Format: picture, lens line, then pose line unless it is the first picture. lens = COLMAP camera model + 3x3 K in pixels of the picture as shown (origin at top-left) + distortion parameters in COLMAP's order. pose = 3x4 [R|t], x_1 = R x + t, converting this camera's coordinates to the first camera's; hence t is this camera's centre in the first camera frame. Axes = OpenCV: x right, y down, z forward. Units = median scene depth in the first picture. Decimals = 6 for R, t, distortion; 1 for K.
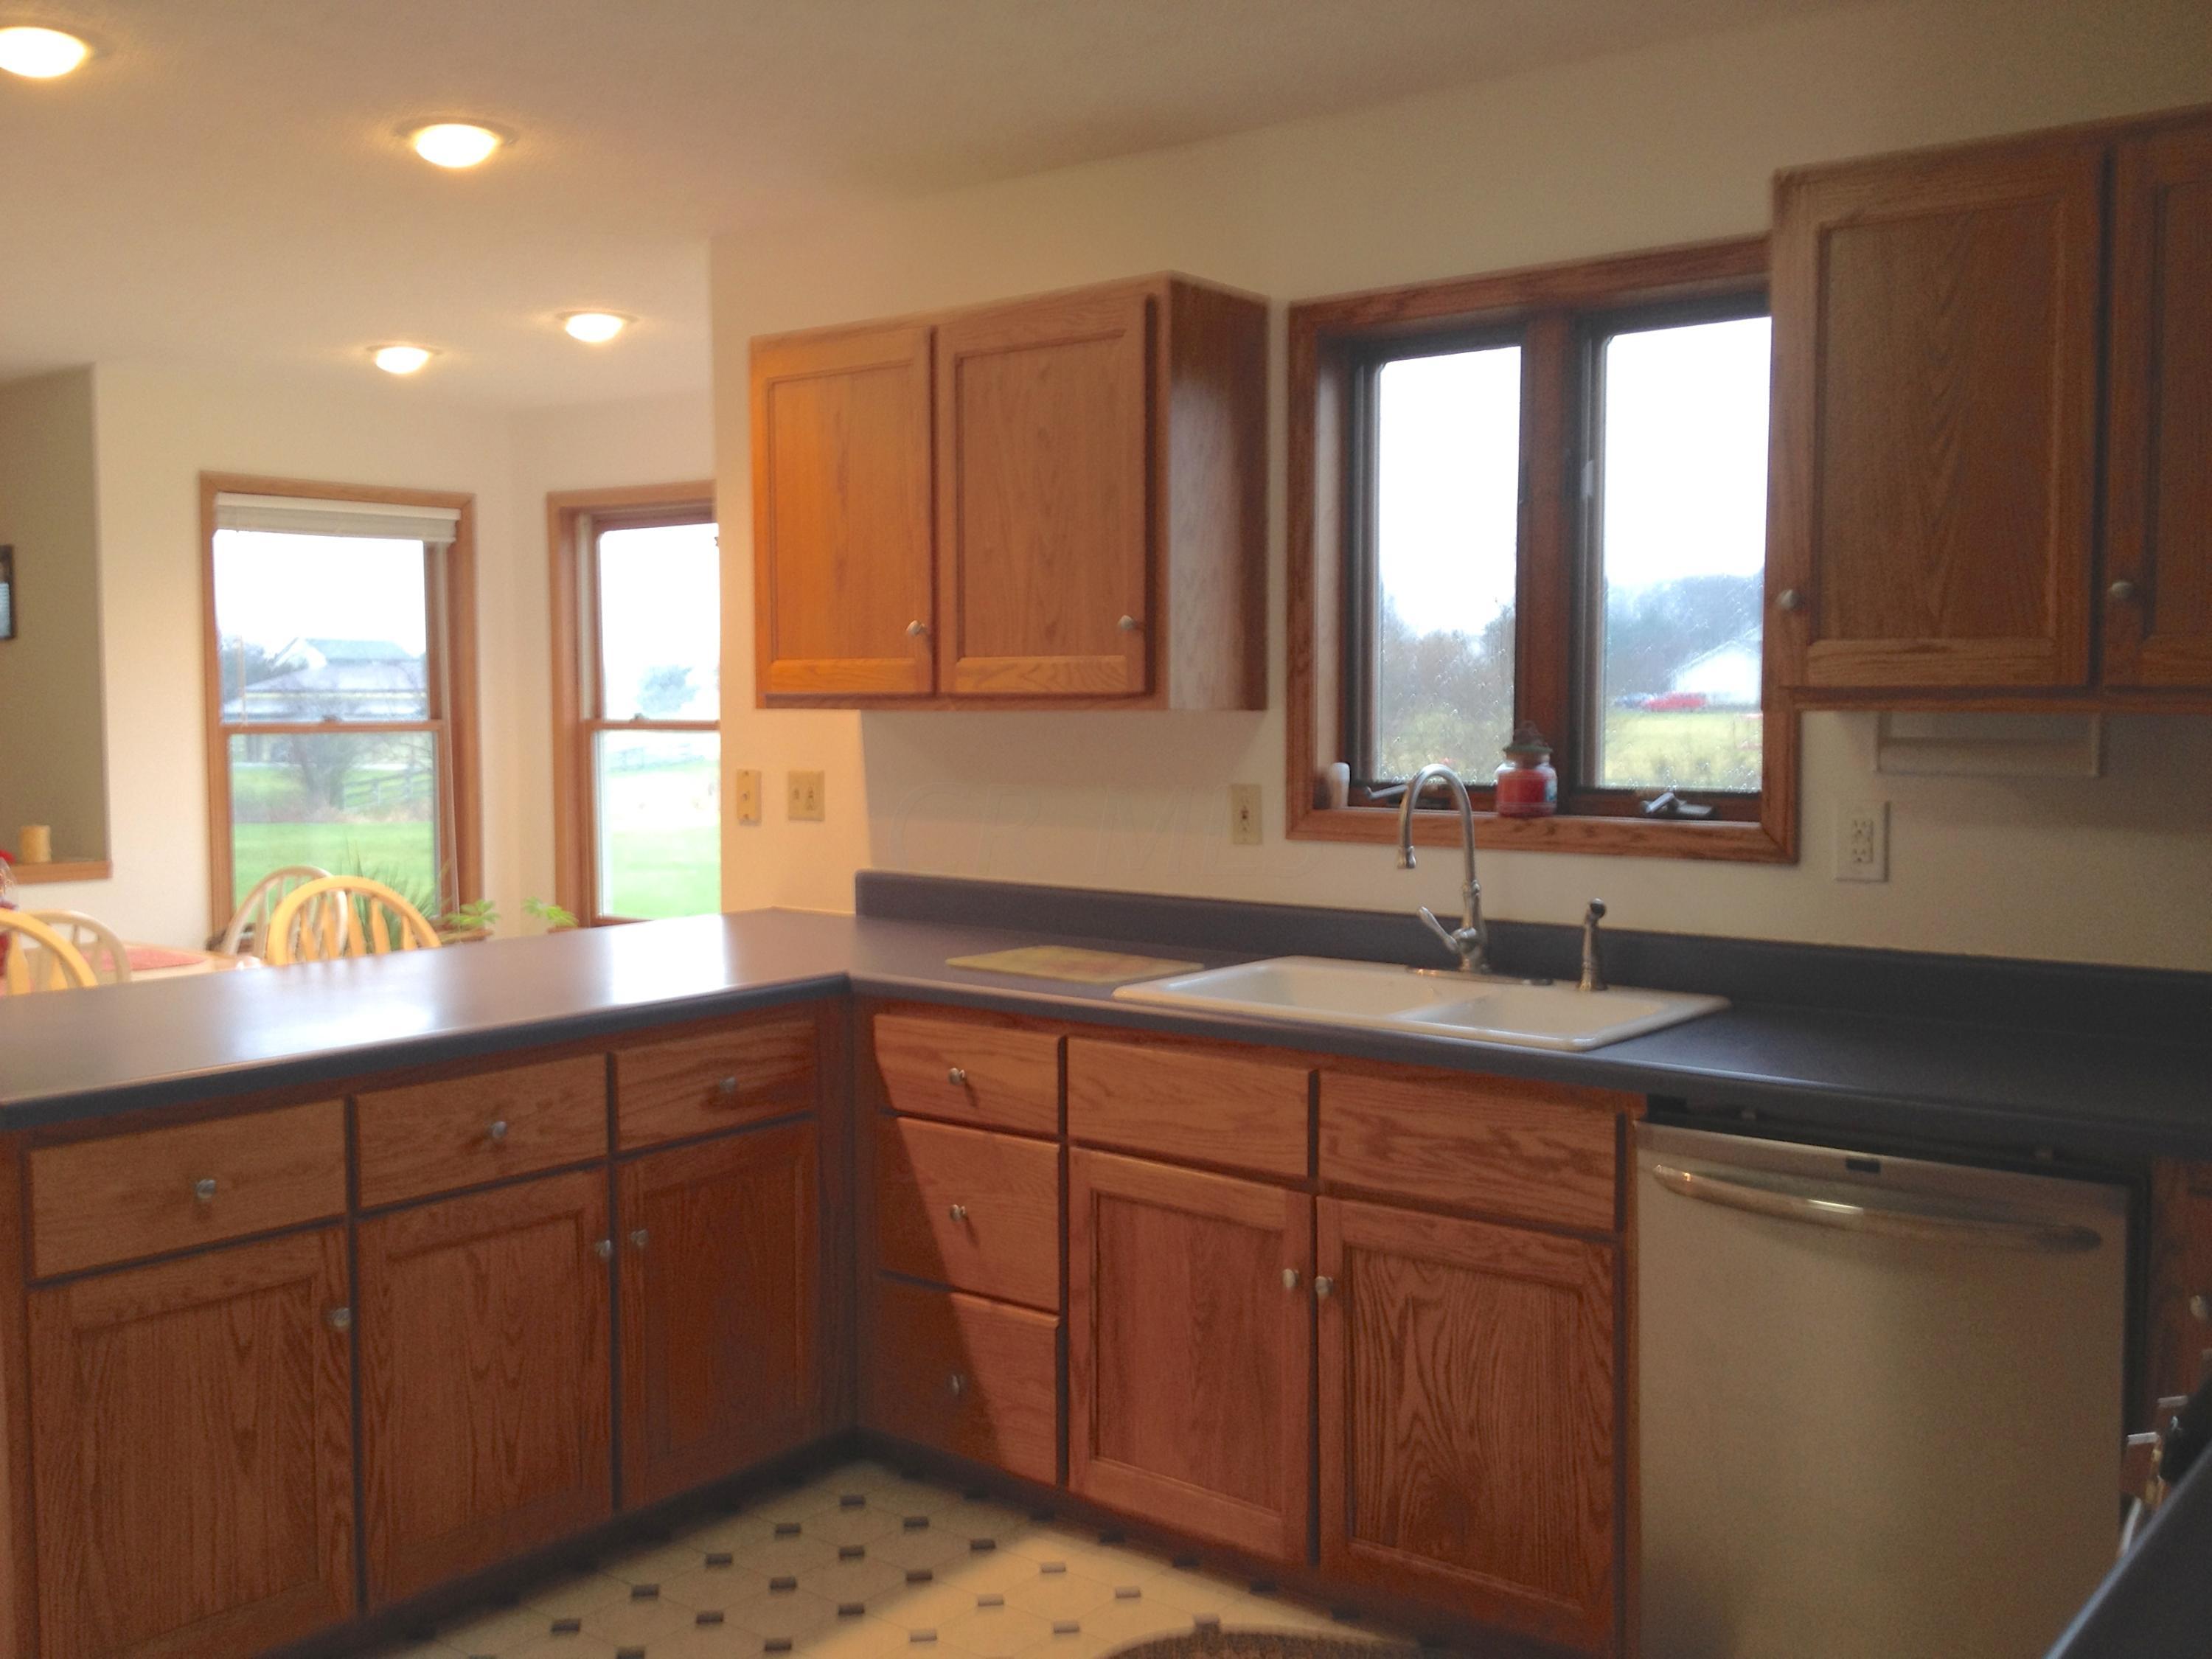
lens RADIAL K [[2078.1, 0, 1106.0], [0, 2078.1, 829.5], [0, 0, 1]] dist [0.143619, -0.353612]
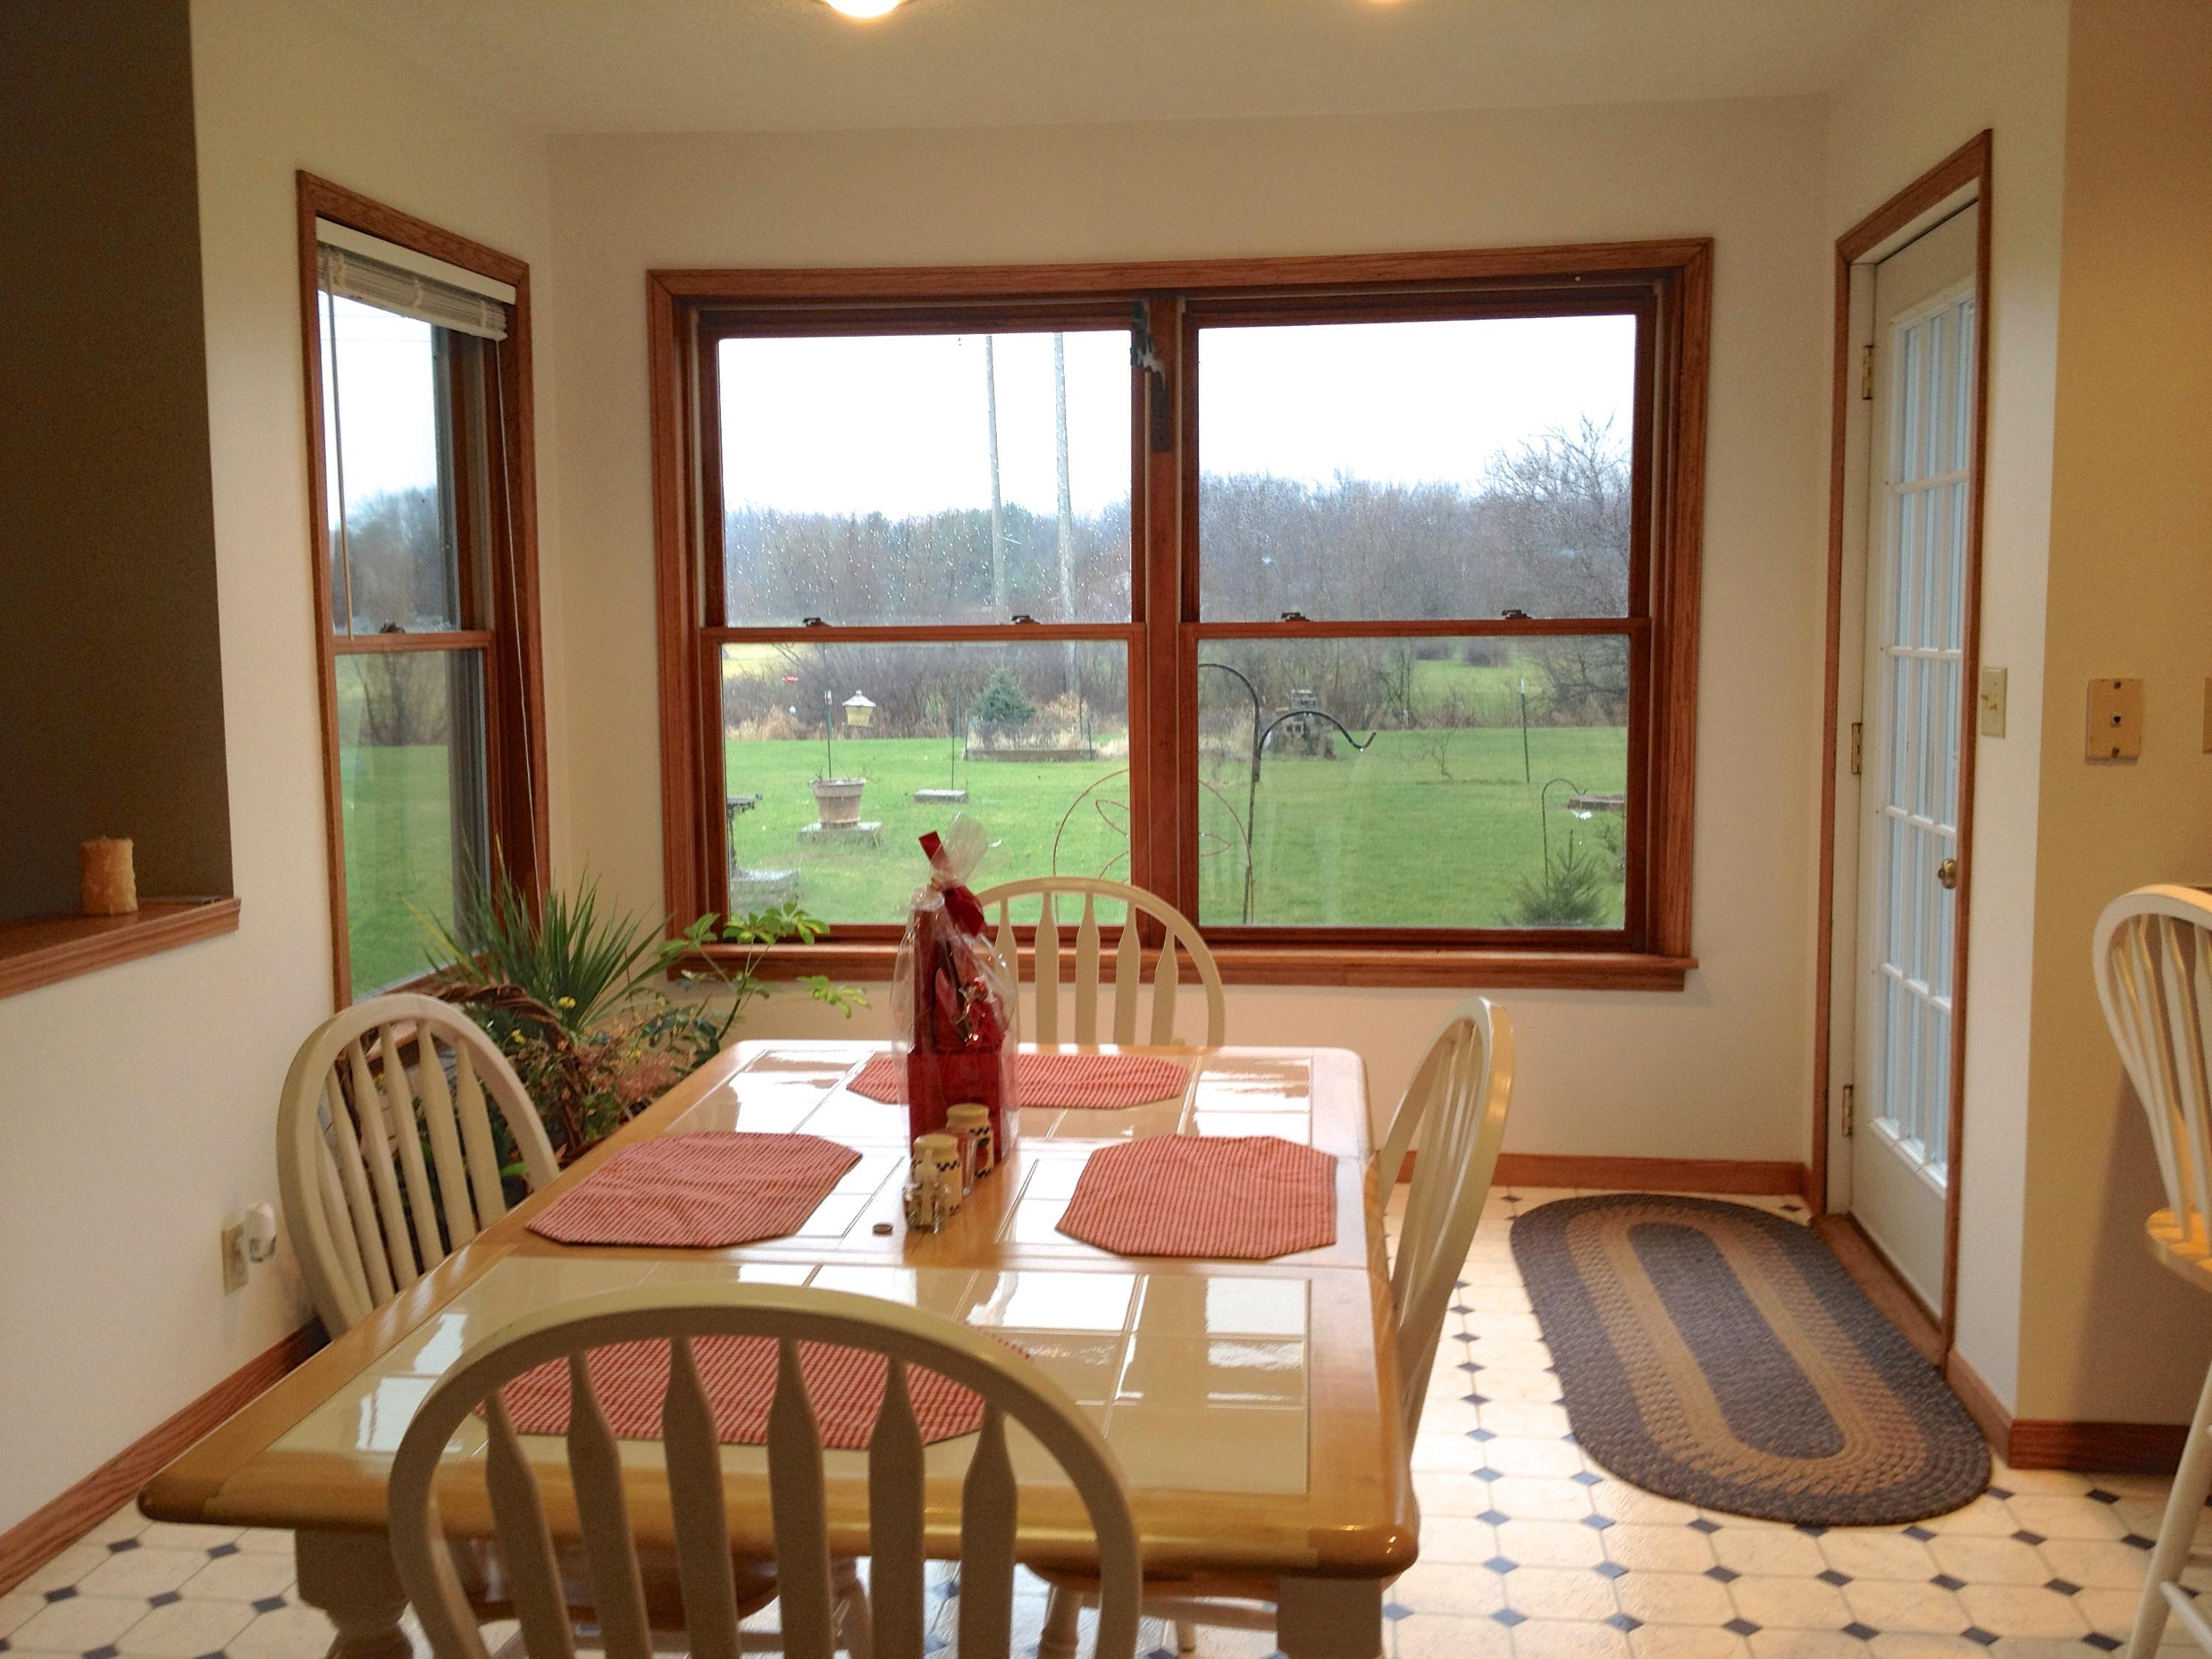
lens RADIAL K [[2078.1, 0, 1106.0], [0, 2078.1, 829.5], [0, 0, 1]] dist [0.143619, -0.353612]
pose [[0.849377, -0.062998, 0.524013, -0.494005], [0.041838, 0.997763, 0.052137, -0.018210], [-0.526126, -0.022360, 0.850113, 0.382689]]
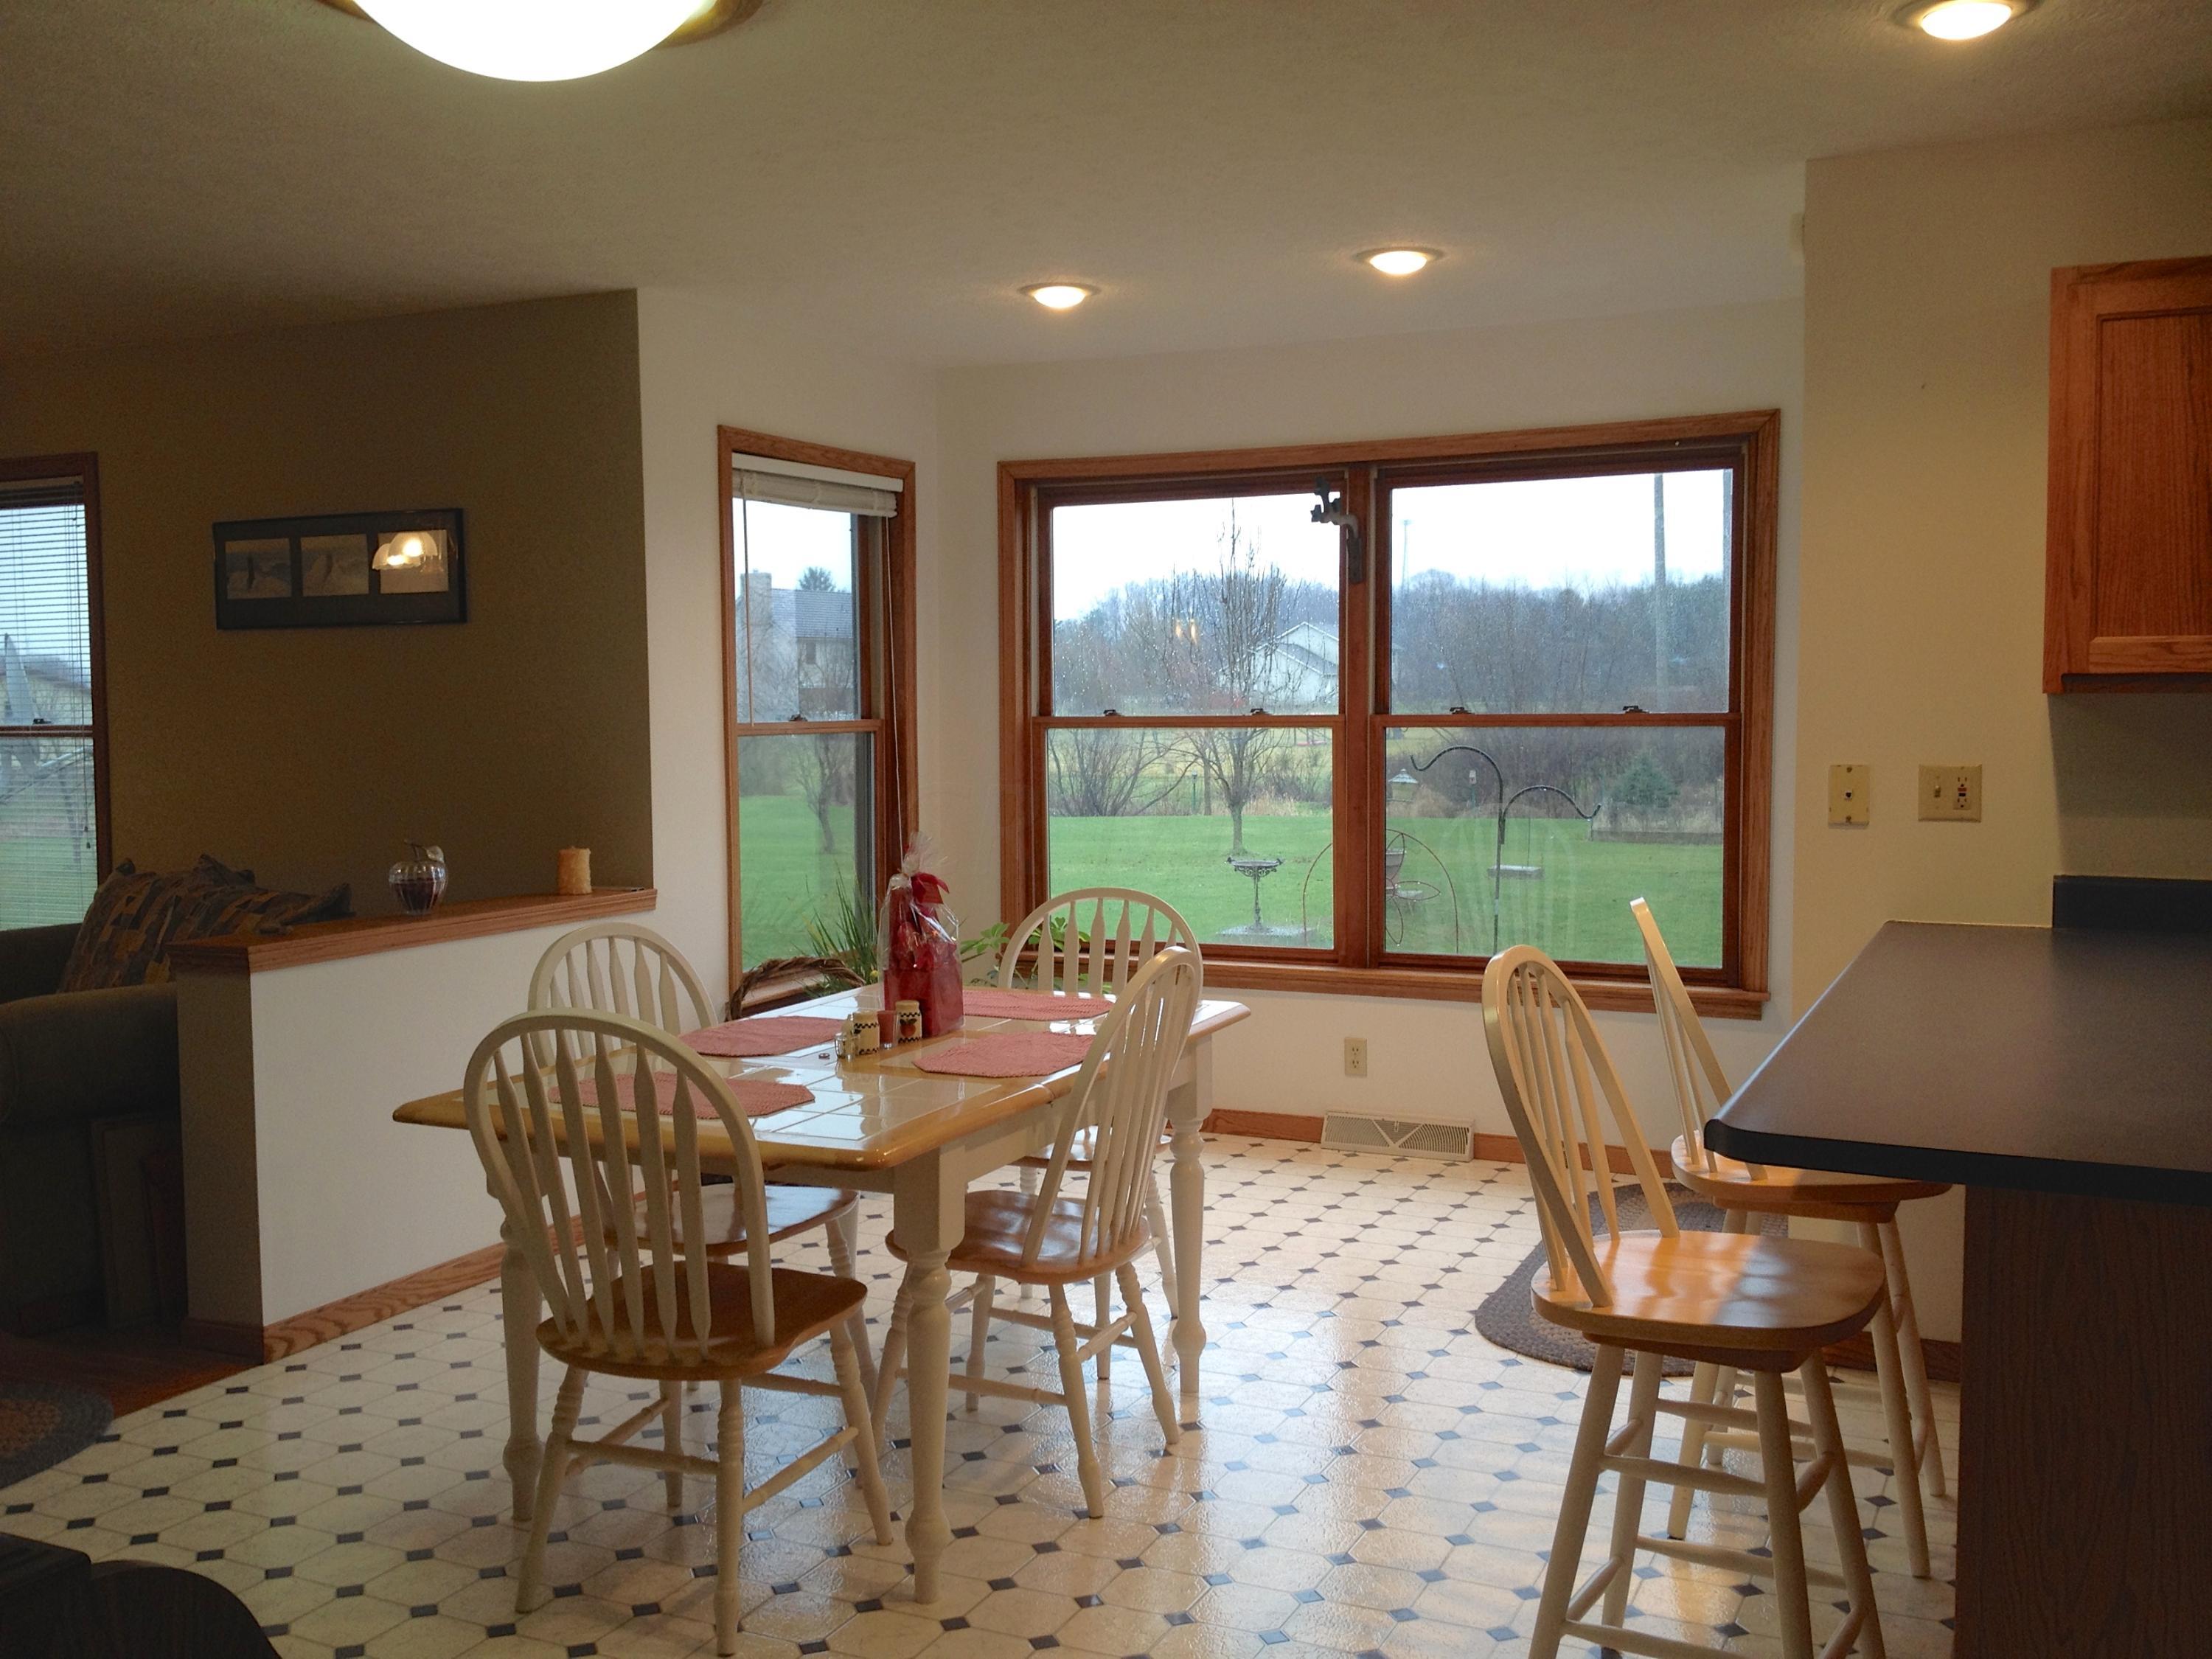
lens RADIAL K [[2078.1, 0, 1106.0], [0, 2078.1, 829.5], [0, 0, 1]] dist [0.143619, -0.353612]
pose [[0.975051, -0.021249, 0.220963, -0.420803], [0.021037, 0.999773, 0.003314, -0.006713], [-0.220983, 0.001417, 0.975277, 0.132246]]
